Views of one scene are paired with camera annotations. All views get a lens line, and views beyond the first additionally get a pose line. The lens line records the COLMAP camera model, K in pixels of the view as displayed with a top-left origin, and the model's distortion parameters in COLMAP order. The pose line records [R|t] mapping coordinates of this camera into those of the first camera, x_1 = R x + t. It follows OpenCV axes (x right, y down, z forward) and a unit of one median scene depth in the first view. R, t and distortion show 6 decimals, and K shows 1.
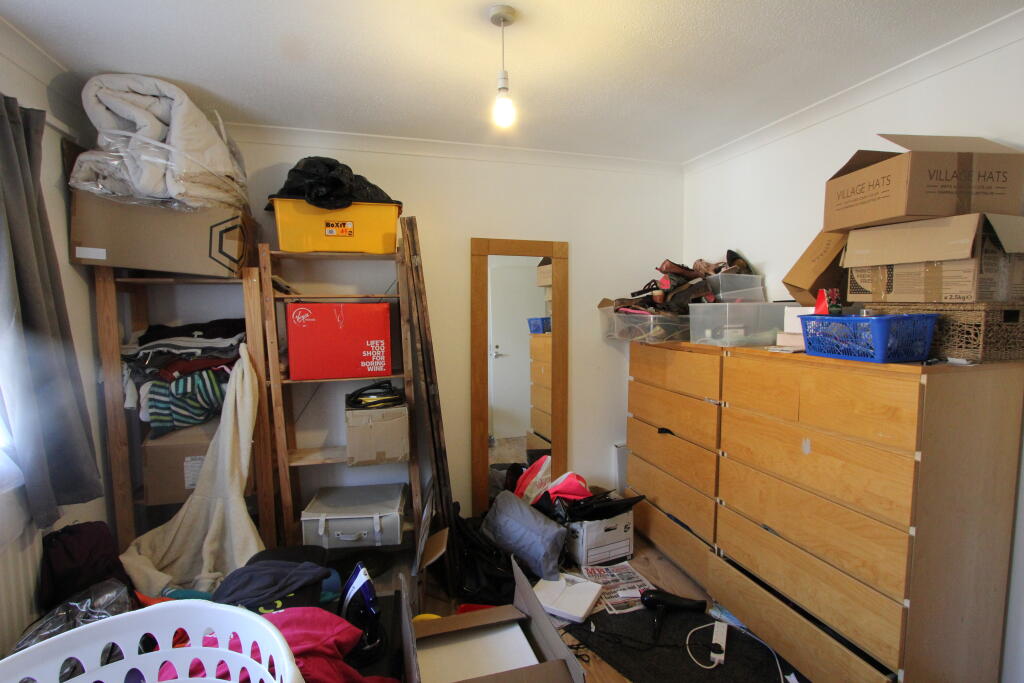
lens RADIAL K [[470.7, 0, 507.7], [0, 470.7, 349.2], [0, 0, 1]] dist [-0.013242, 0.000039]
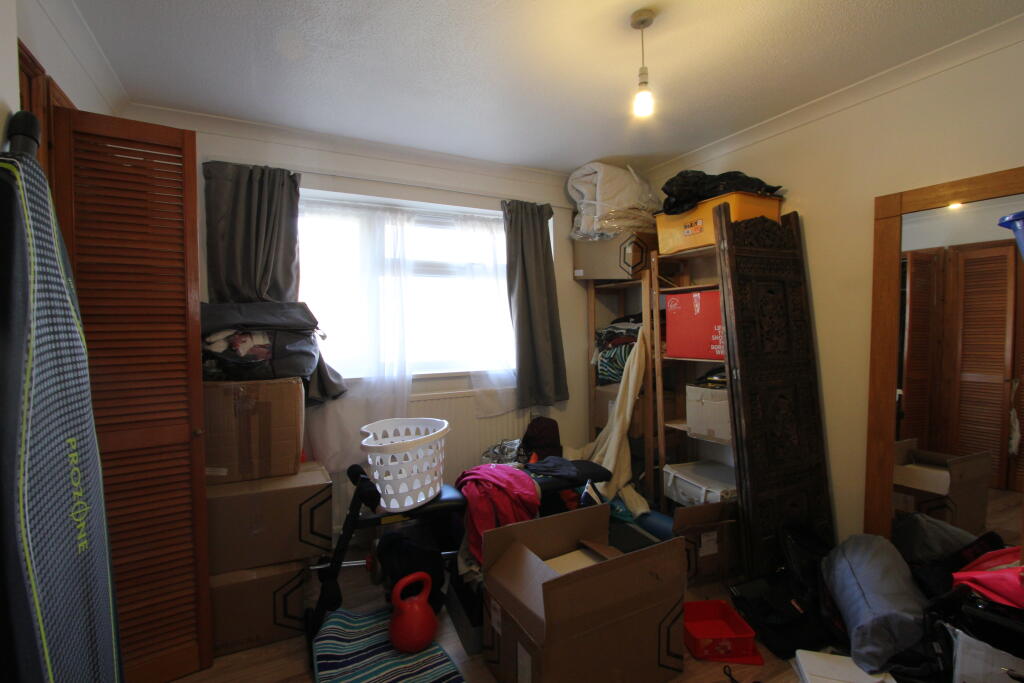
lens RADIAL K [[470.7, 0, 507.7], [0, 470.7, 349.2], [0, 0, 1]] dist [-0.013242, 0.000039]
pose [[0.202328, 0.048835, -0.978099, 0.716626], [-0.069988, 0.996923, 0.035297, 0.033717], [0.976814, 0.061313, 0.205123, 0.346874]]
